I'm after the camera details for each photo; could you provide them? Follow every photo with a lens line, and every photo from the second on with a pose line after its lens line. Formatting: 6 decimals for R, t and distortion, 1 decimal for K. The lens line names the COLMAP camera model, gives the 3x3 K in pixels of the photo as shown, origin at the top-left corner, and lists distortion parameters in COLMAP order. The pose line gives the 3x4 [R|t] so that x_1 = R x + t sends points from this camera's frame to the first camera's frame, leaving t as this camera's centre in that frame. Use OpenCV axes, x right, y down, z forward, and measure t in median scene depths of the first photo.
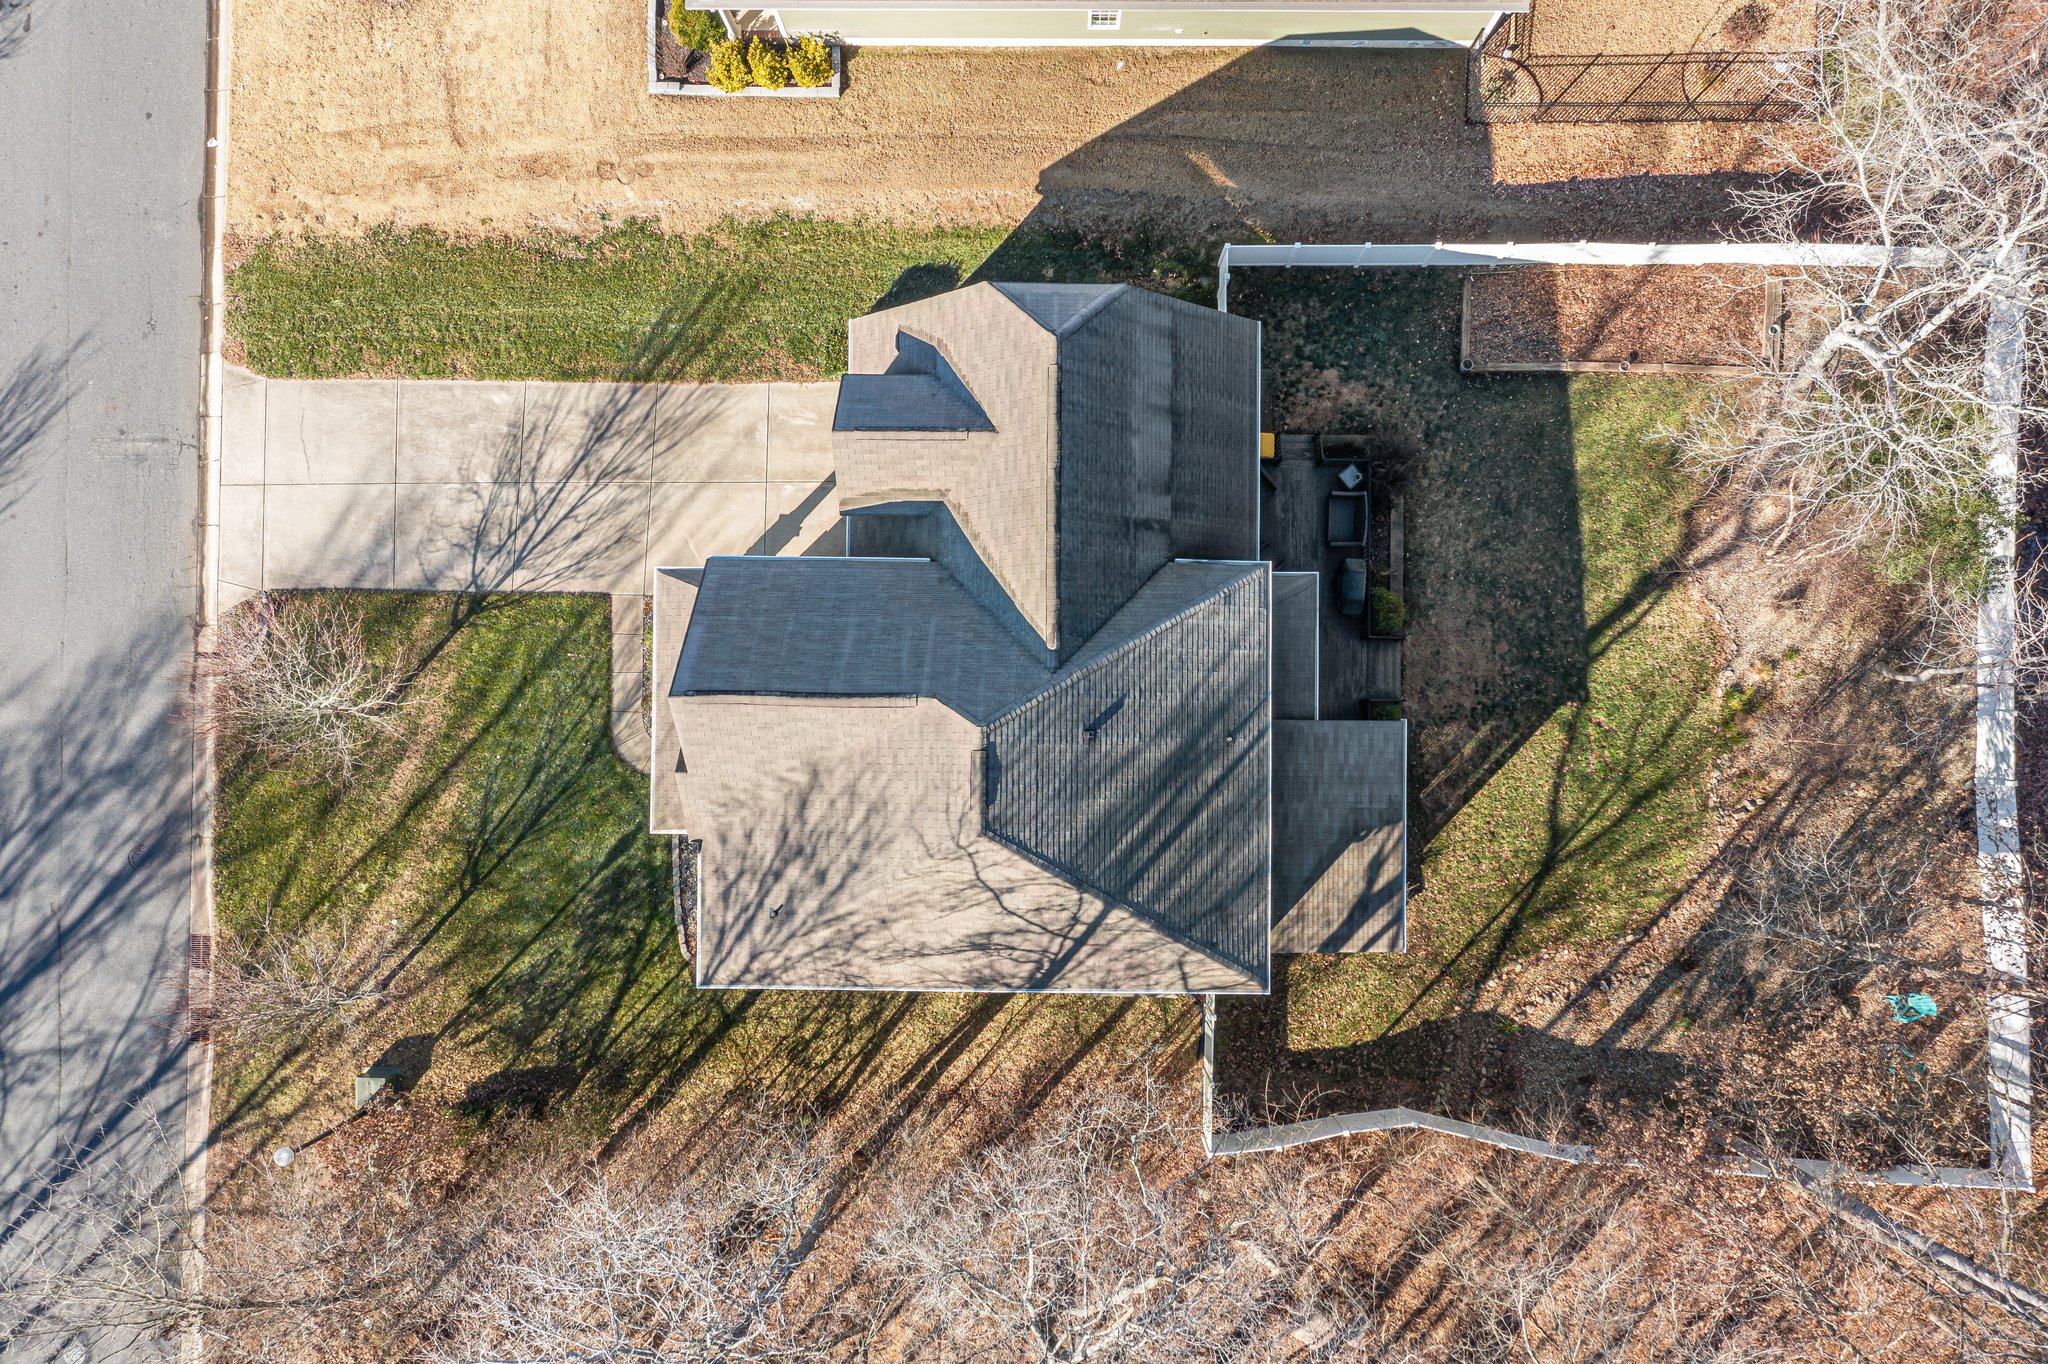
lens RADIAL K [[1626.6, 0, 1034.0], [0, 1626.6, 673.9], [0, 0, 1]] dist [-0.009424, -0.005376]
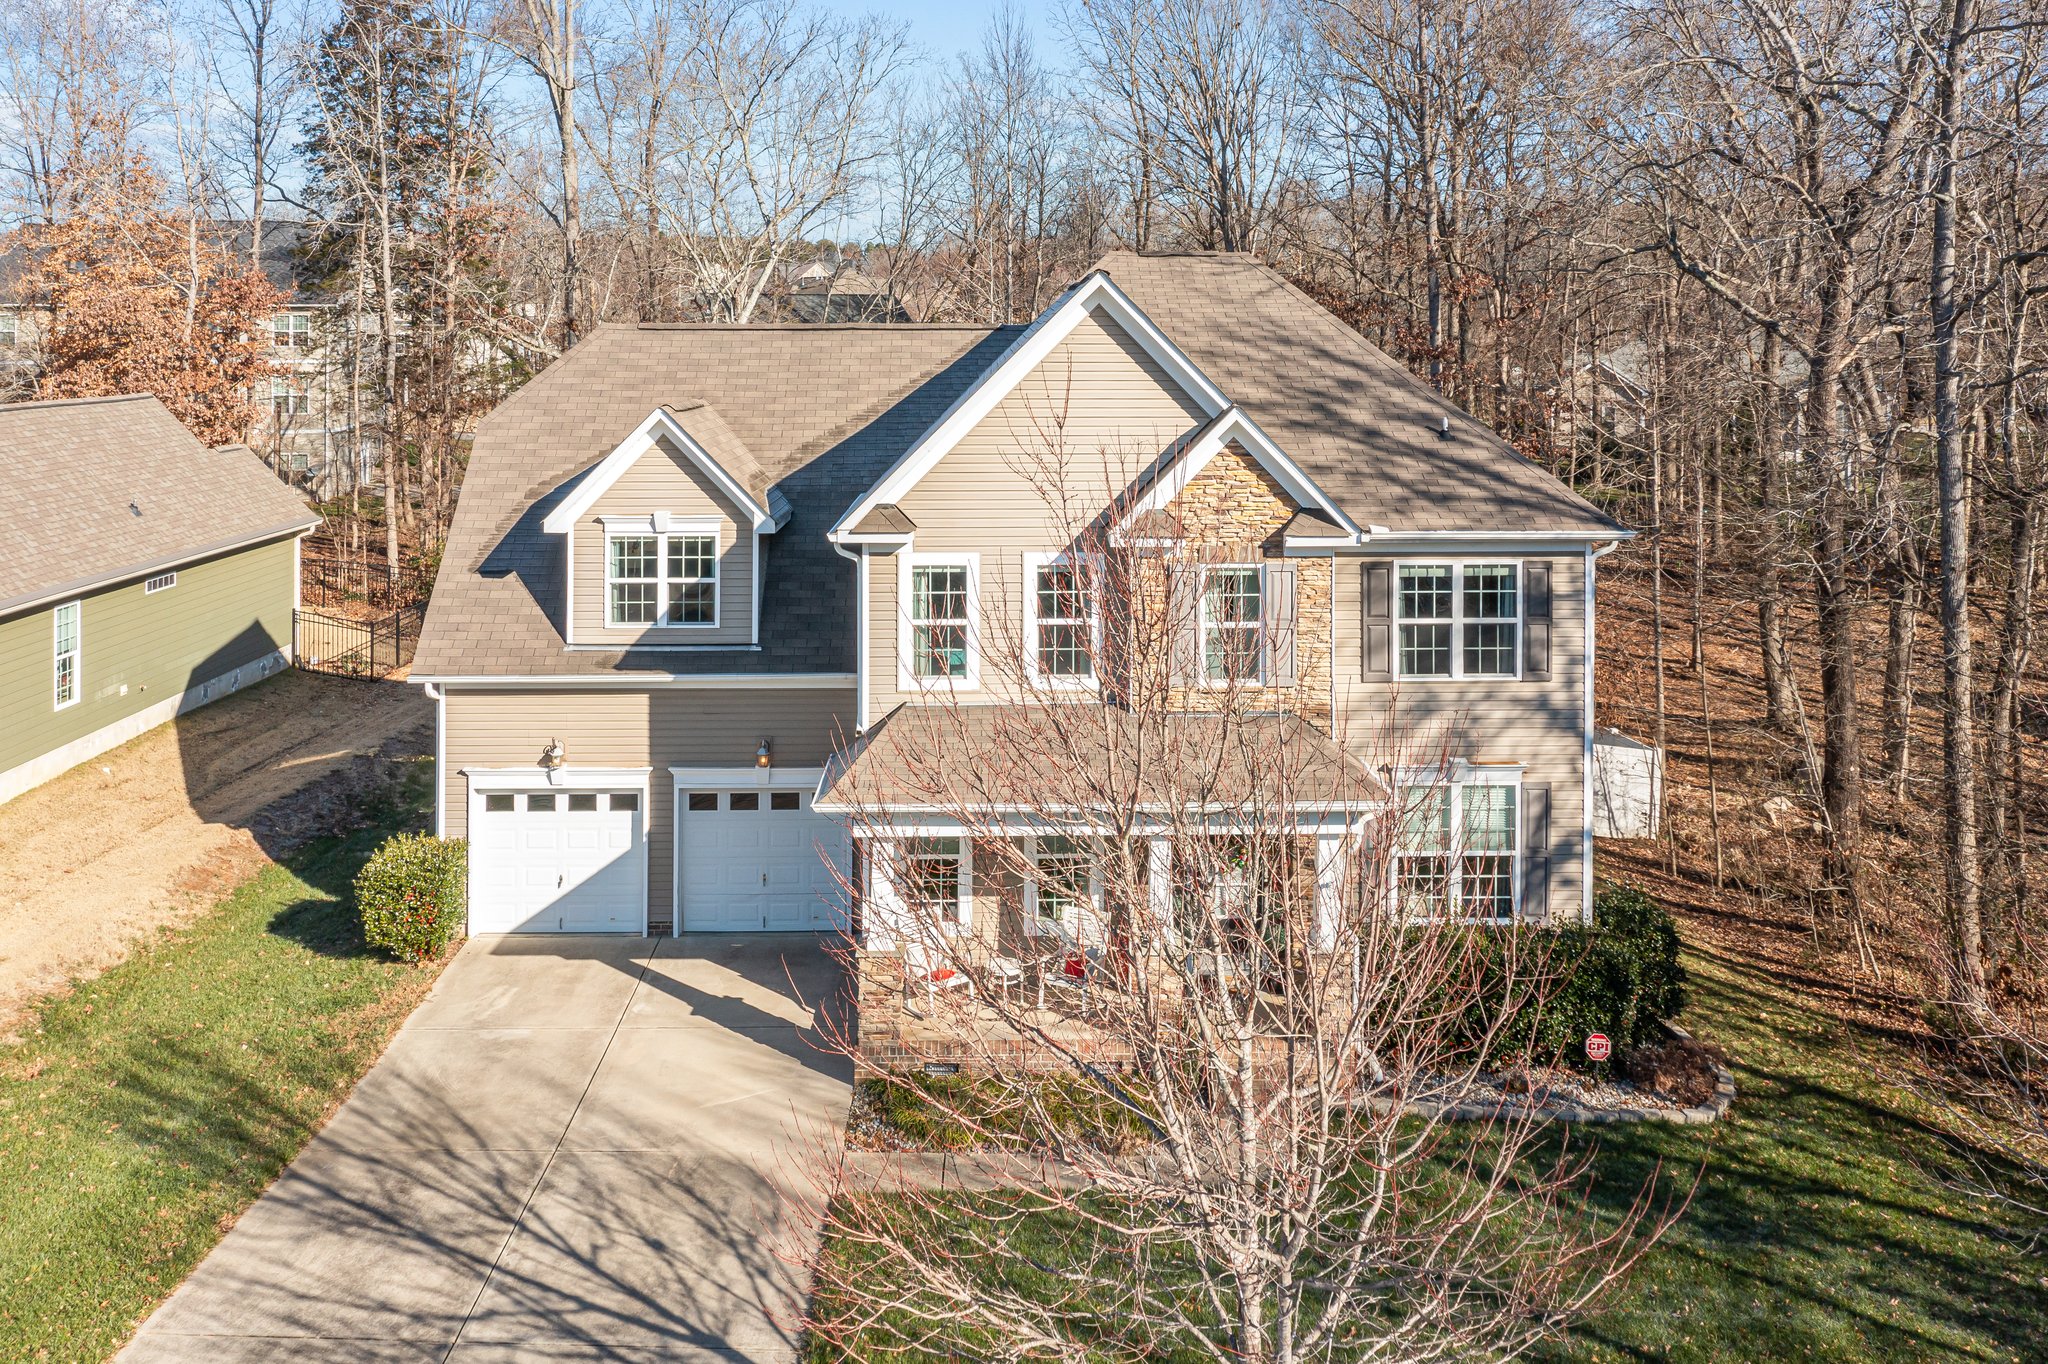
lens RADIAL K [[1705.1, 0, 1033.7], [0, 1705.1, 336.8], [0, 0, 1]] dist [-0.006339, -0.004528]
pose [[-0.037263, -0.002742, 0.999302, -0.650183], [0.999098, 0.020251, 0.037311, -0.020395], [-0.020339, 0.999791, 0.001985, 0.802084]]
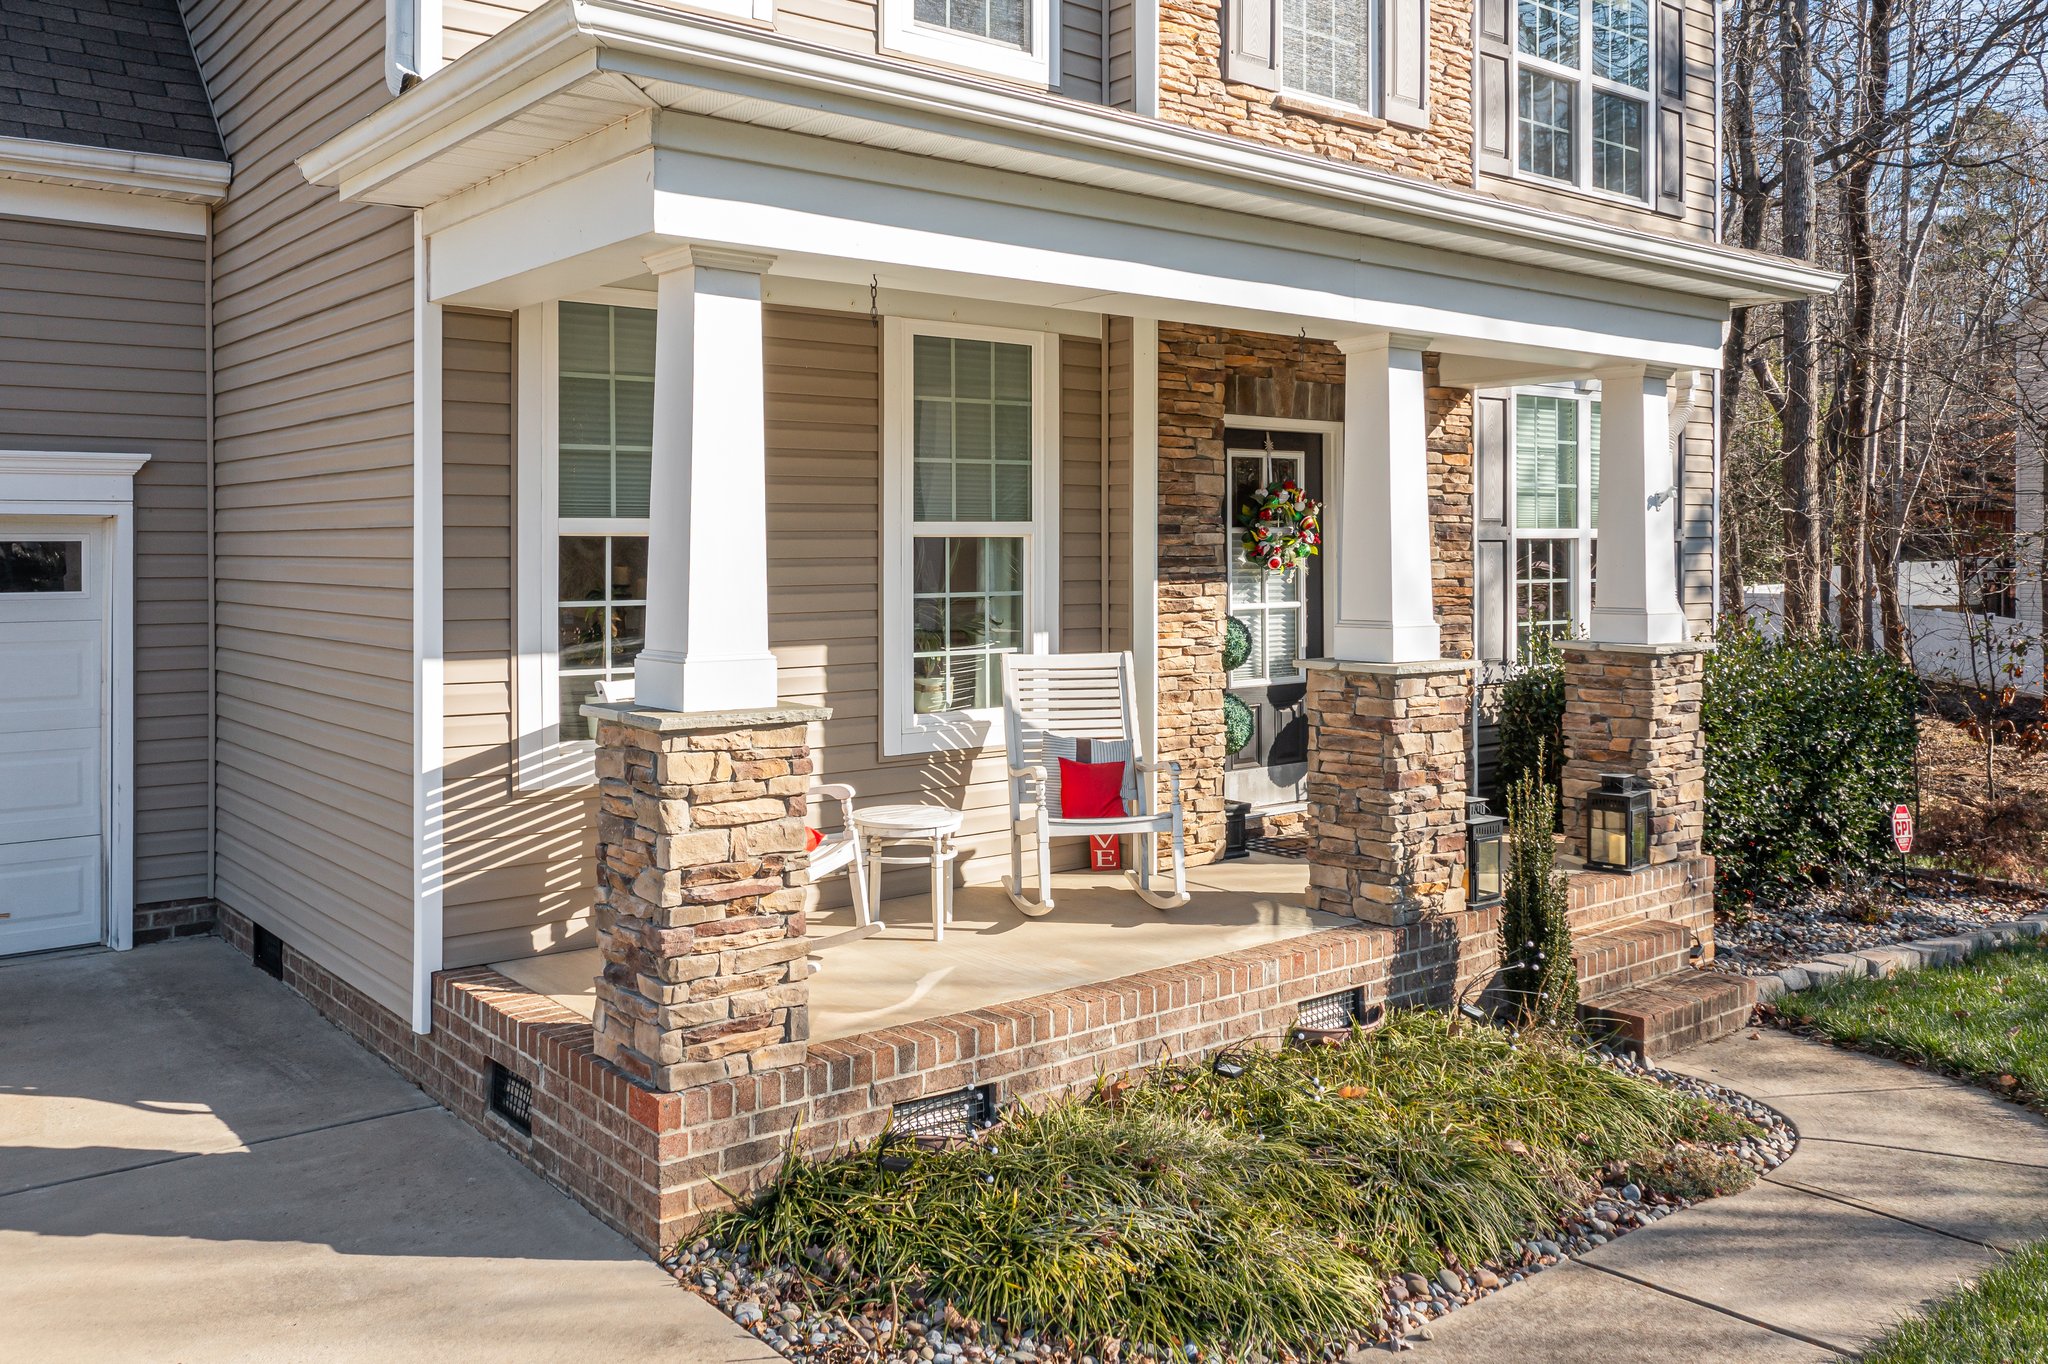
lens RADIAL K [[1657.1, 0, 1026.4], [0, 1657.1, 555.0], [0, 0, 1]] dist [-0.006880, -0.002937]
pose [[-0.637212, -0.002628, 0.770684, -0.301089], [0.770586, 0.014116, 0.637179, -0.096084], [-0.012554, 0.999897, -0.006969, 0.955096]]
